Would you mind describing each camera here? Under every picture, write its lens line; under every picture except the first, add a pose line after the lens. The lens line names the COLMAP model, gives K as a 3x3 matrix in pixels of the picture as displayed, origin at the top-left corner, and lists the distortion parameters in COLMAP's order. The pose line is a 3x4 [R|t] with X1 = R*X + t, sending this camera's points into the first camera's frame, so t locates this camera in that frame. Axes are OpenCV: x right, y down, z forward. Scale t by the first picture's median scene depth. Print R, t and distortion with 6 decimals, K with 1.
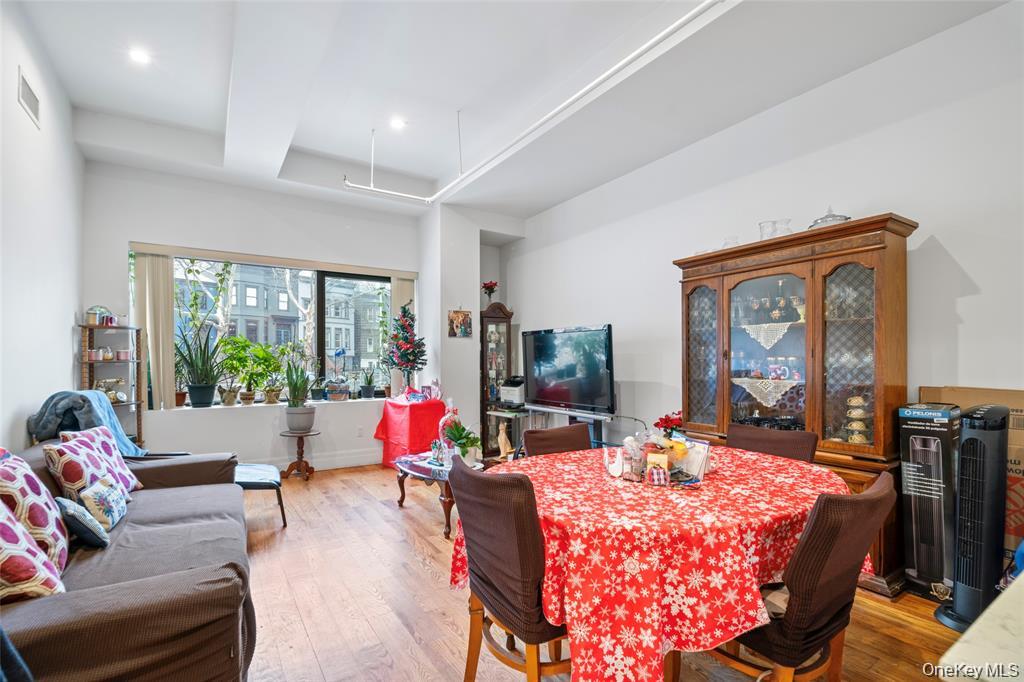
lens RADIAL K [[484.2, 0, 507.3], [0, 484.2, 366.5], [0, 0, 1]] dist [-0.002726, -0.000893]
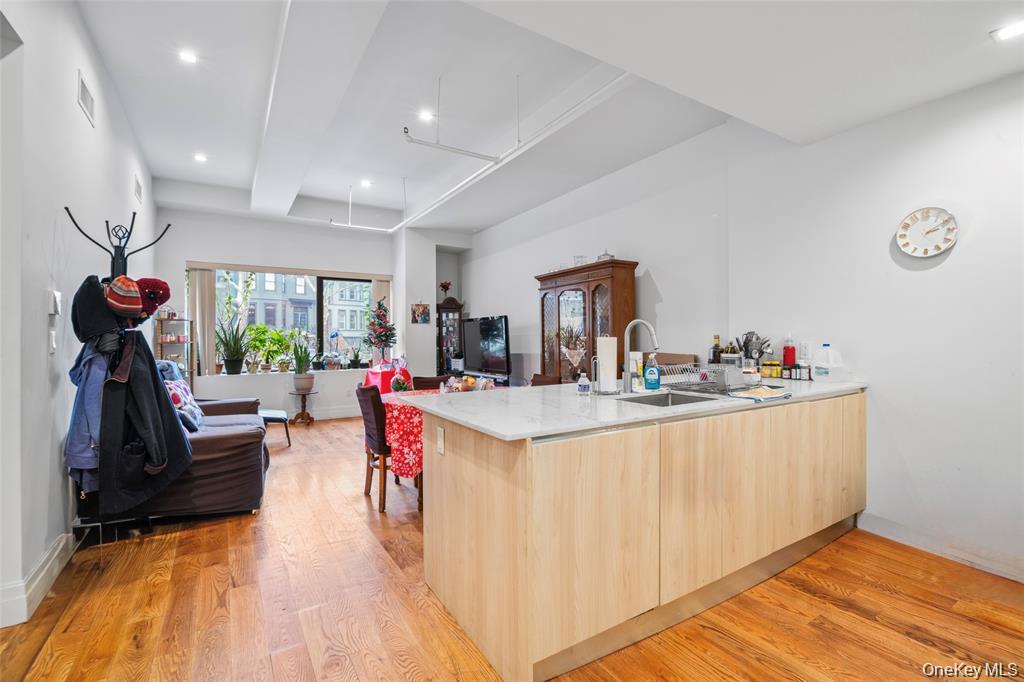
lens RADIAL K [[456.6, 0, 513.4], [0, 456.6, 336.9], [0, 0, 1]] dist [-0.001519, -0.000337]
pose [[0.999962, -0.007905, 0.003713, 0.176333], [0.007973, 0.999795, -0.018637, 0.005153], [-0.003565, 0.018666, 0.999819, -0.328465]]
